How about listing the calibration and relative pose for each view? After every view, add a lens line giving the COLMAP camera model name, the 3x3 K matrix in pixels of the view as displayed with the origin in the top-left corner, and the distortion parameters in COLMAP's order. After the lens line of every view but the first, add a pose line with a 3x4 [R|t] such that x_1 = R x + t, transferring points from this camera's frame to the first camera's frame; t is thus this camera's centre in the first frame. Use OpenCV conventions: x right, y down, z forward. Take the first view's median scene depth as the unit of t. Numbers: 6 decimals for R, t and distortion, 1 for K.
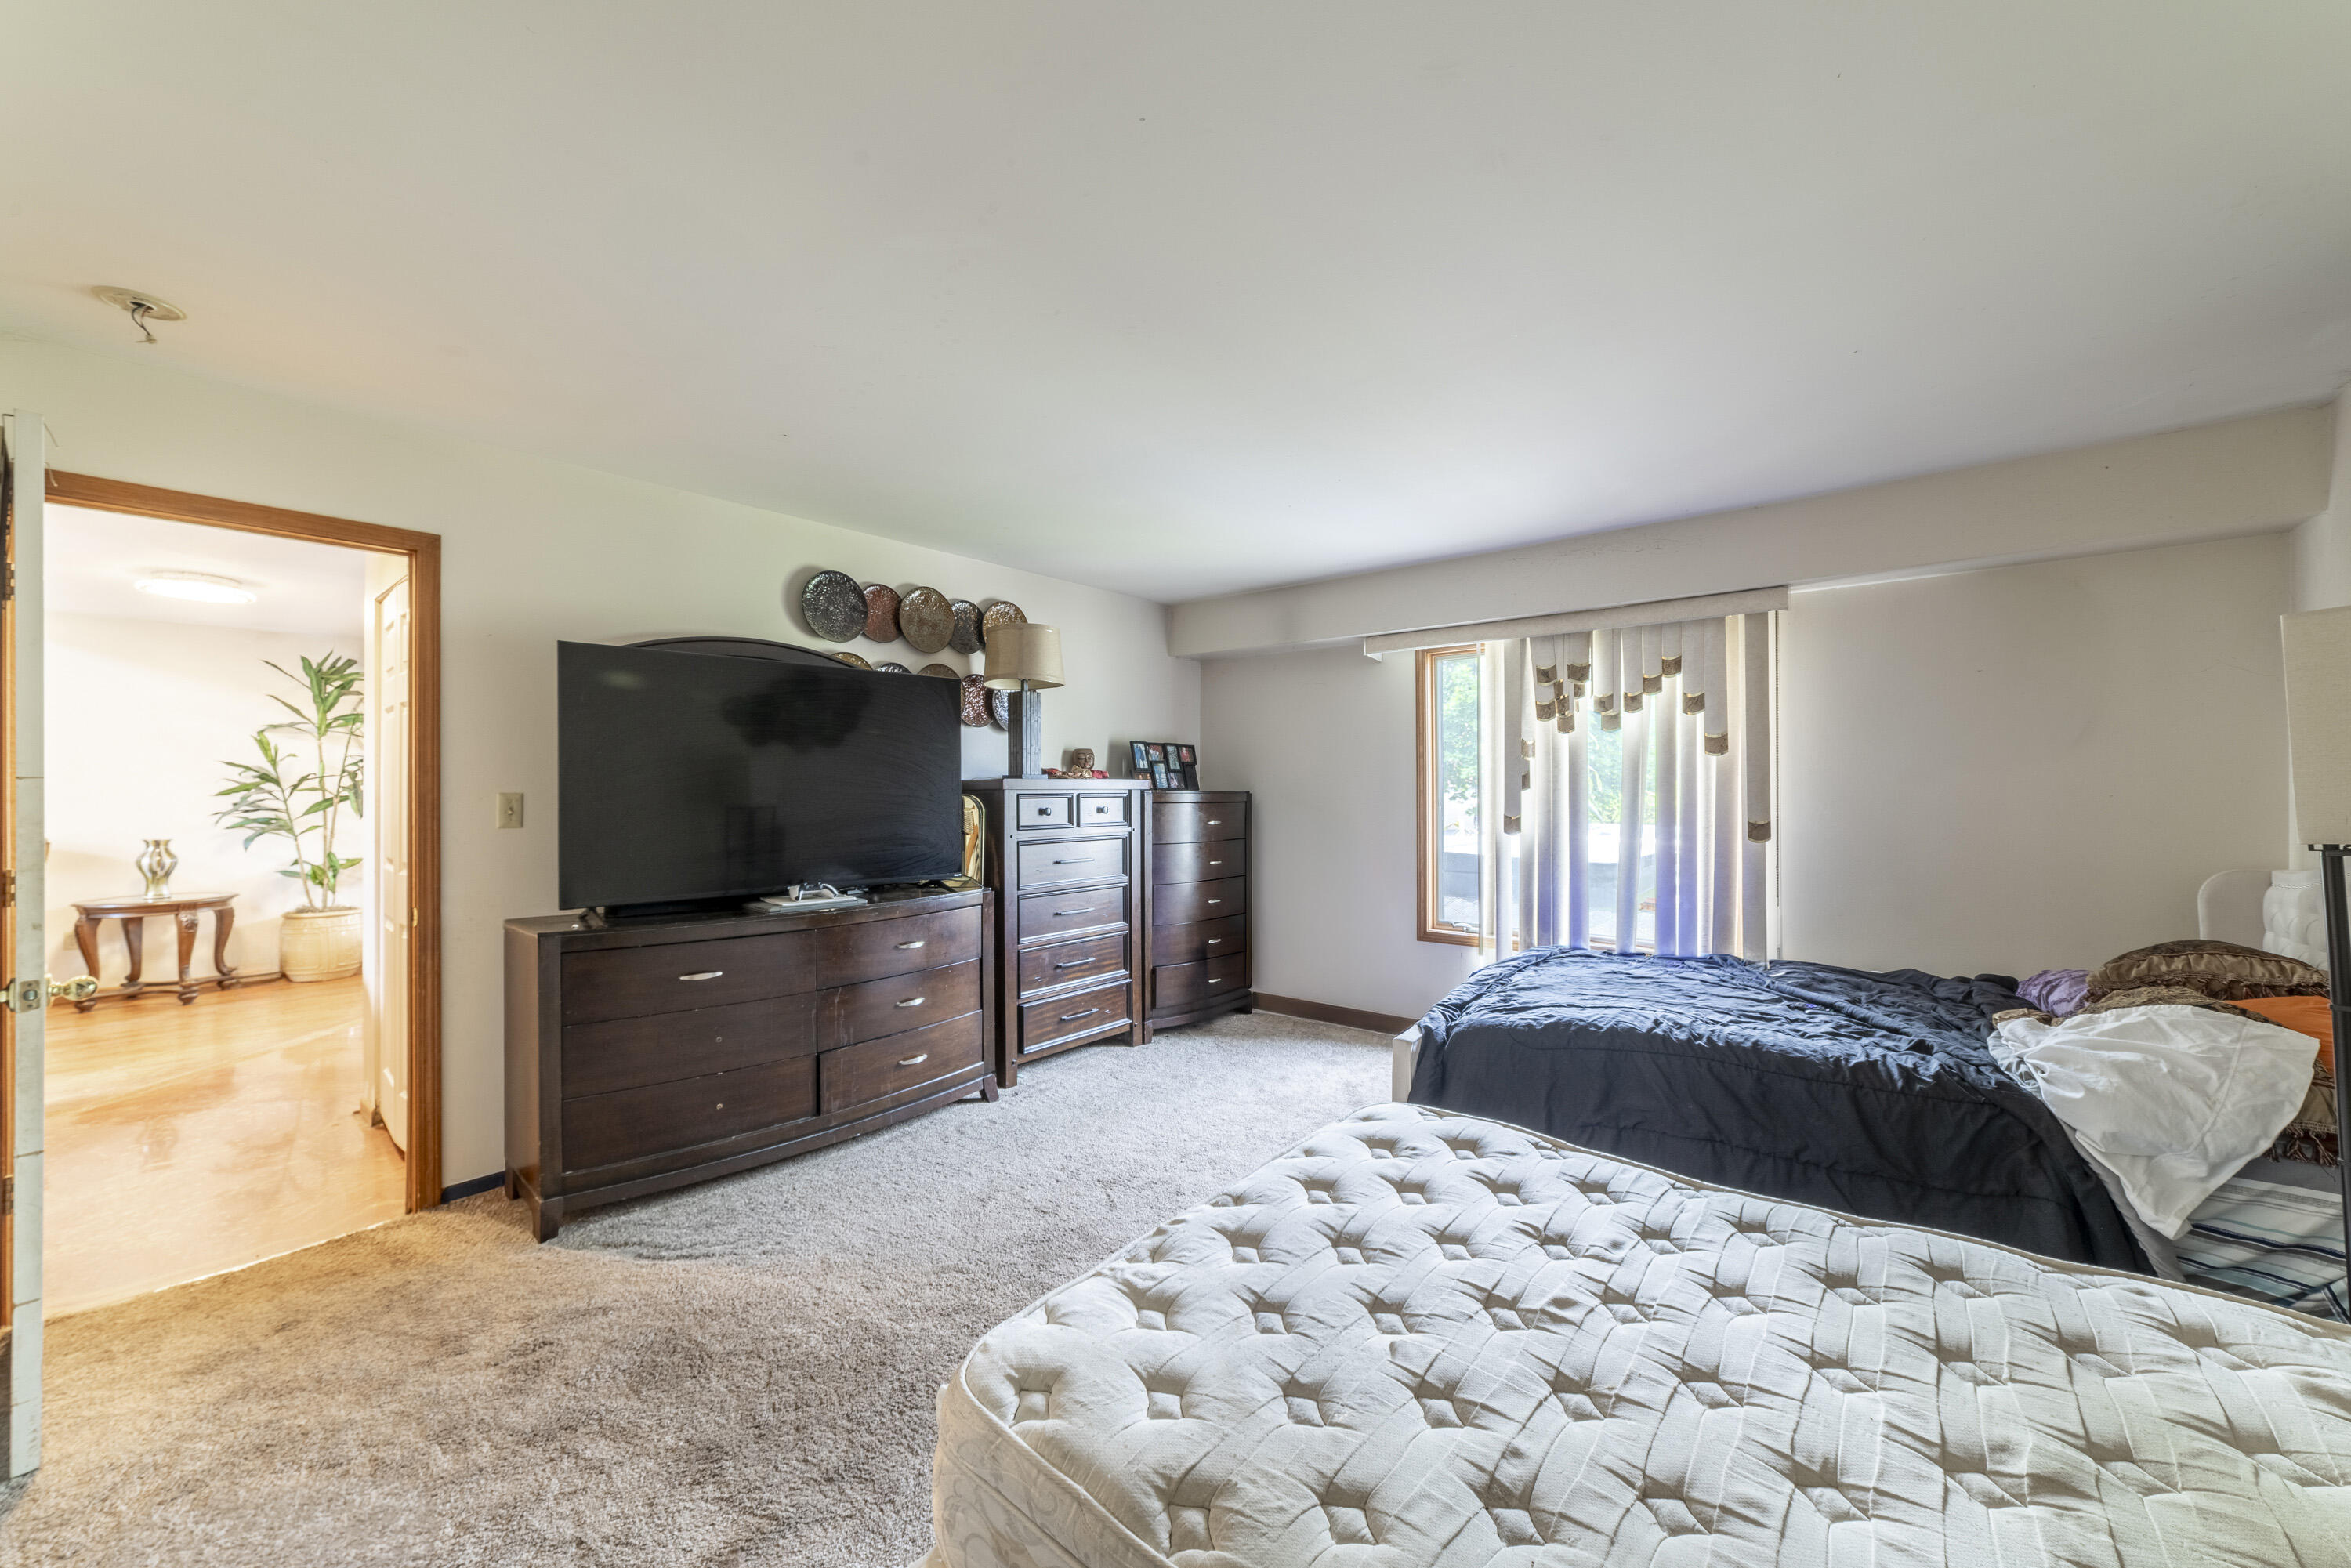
lens RADIAL K [[899.9, 0, 1178.3], [0, 899.9, 782.0], [0, 0, 1]] dist [-0.018663, 0.005649]
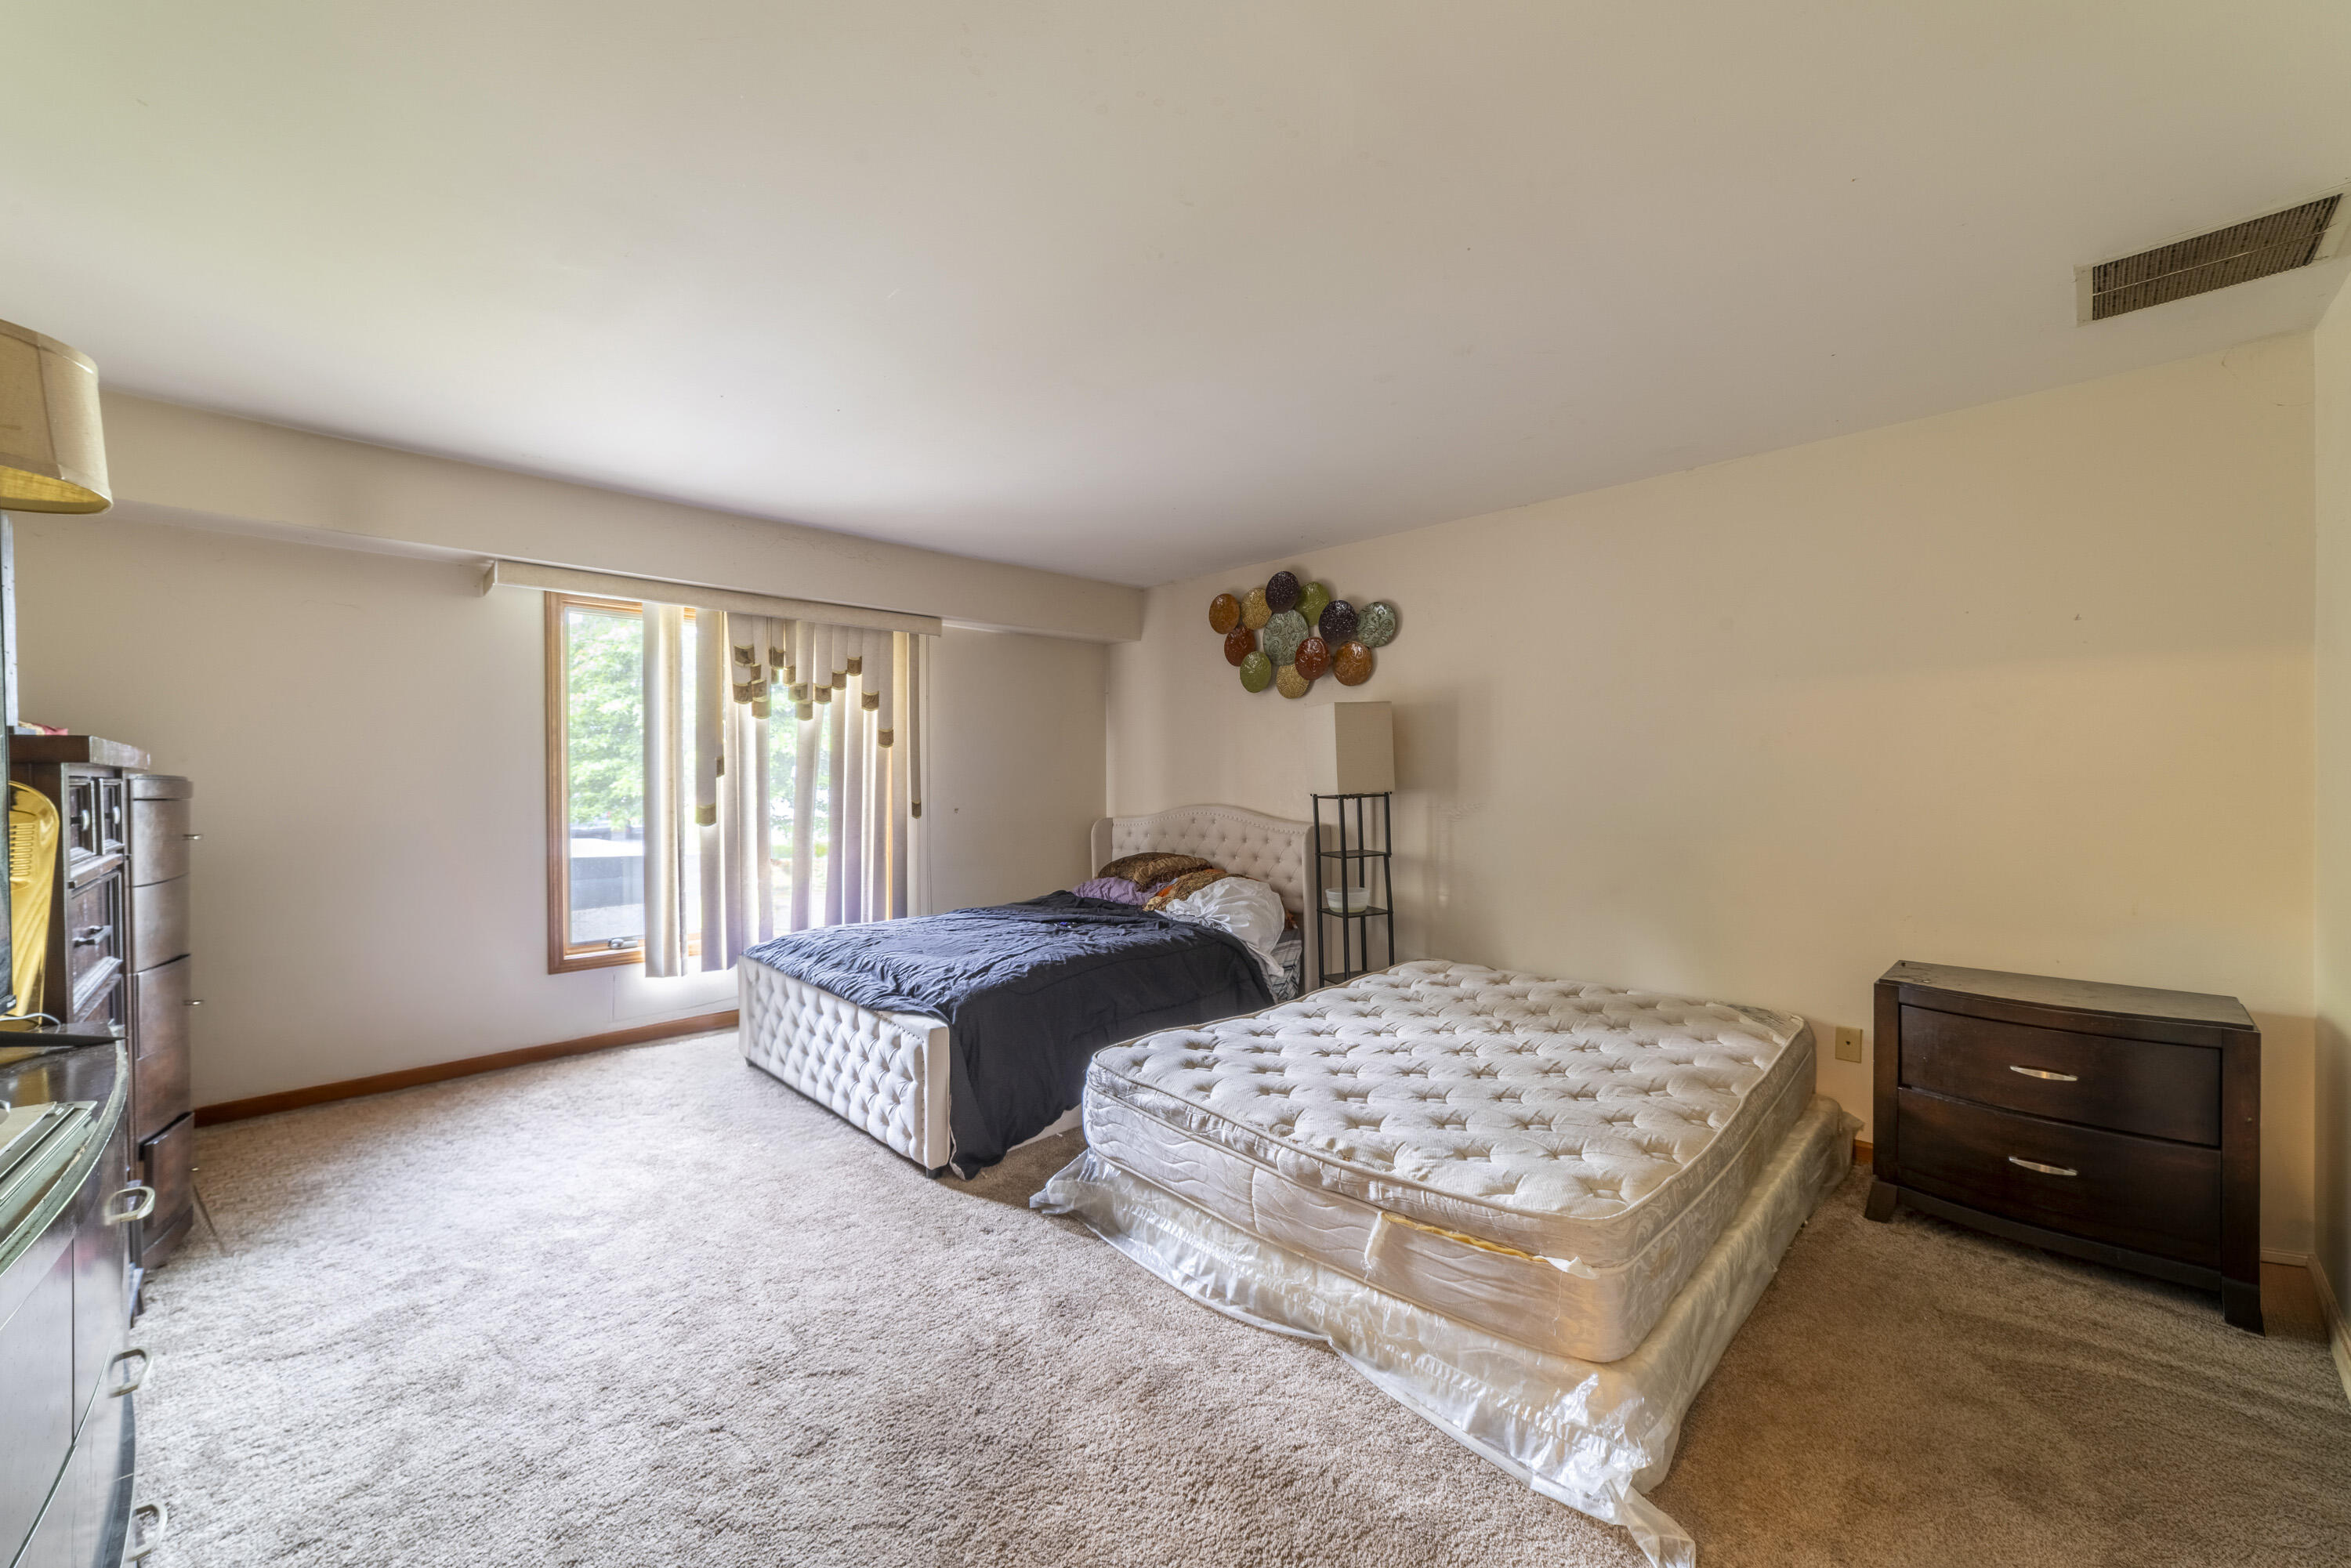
lens RADIAL K [[899.9, 0, 1178.9], [0, 899.9, 785.2], [0, 0, 1]] dist [-0.018663, 0.005649]
pose [[0.094755, -0.009475, 0.995456, -0.512450], [-0.005683, 0.999933, 0.010059, 0.006141], [-0.995484, -0.006611, 0.094695, 0.470674]]
